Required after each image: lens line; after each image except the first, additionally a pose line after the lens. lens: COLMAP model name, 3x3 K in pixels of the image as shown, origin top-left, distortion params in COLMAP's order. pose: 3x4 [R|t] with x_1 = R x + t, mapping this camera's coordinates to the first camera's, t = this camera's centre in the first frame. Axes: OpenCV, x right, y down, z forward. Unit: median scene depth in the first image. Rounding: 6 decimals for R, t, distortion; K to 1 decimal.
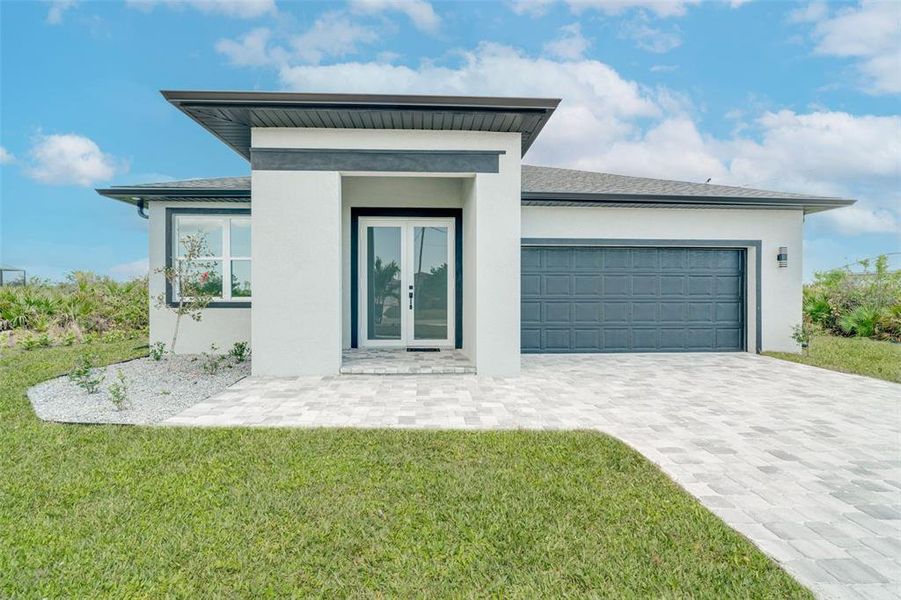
lens RADIAL K [[426.9, 0, 445.6], [0, 426.9, 300.7], [0, 0, 1]] dist [-0.002526, 0.000266]
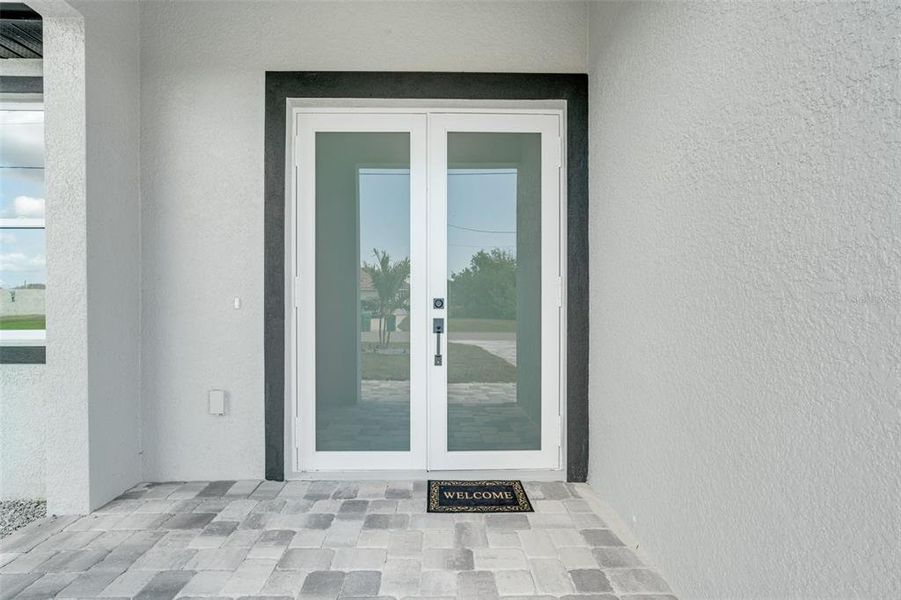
lens RADIAL K [[426.9, 0, 445.6], [0, 426.9, 300.7], [0, 0, 1]] dist [-0.002526, 0.000266]
pose [[0.999126, -0.001342, -0.041785, -0.060897], [0.000759, 0.999902, -0.013957, -0.028385], [0.041800, 0.013913, 0.999029, 0.651602]]
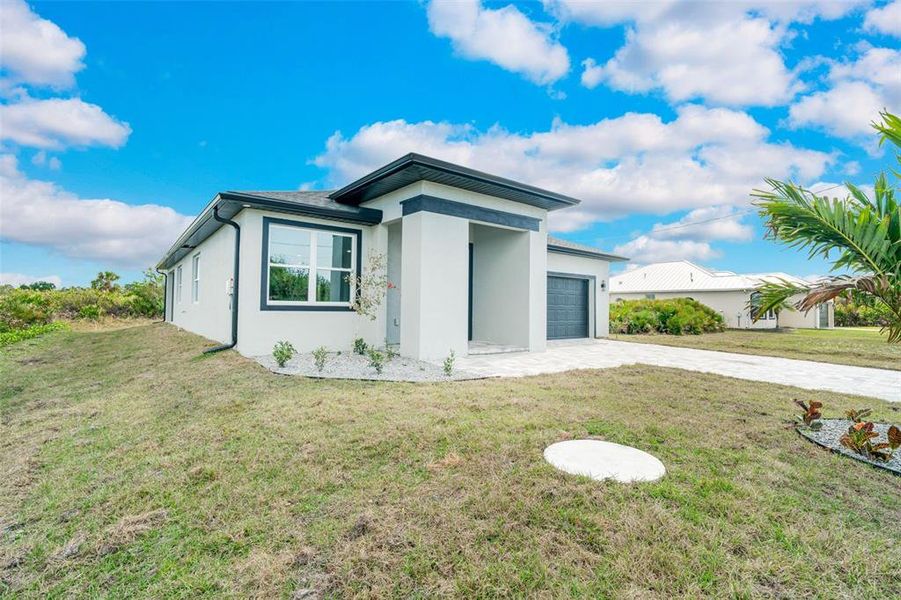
lens RADIAL K [[426.9, 0, 445.6], [0, 426.9, 300.7], [0, 0, 1]] dist [-0.002526, 0.000266]
pose [[0.814969, 0.020065, 0.579157, -0.867815], [-0.008766, 0.999713, -0.022300, 0.010245], [-0.579438, 0.013097, 0.814911, -0.118813]]
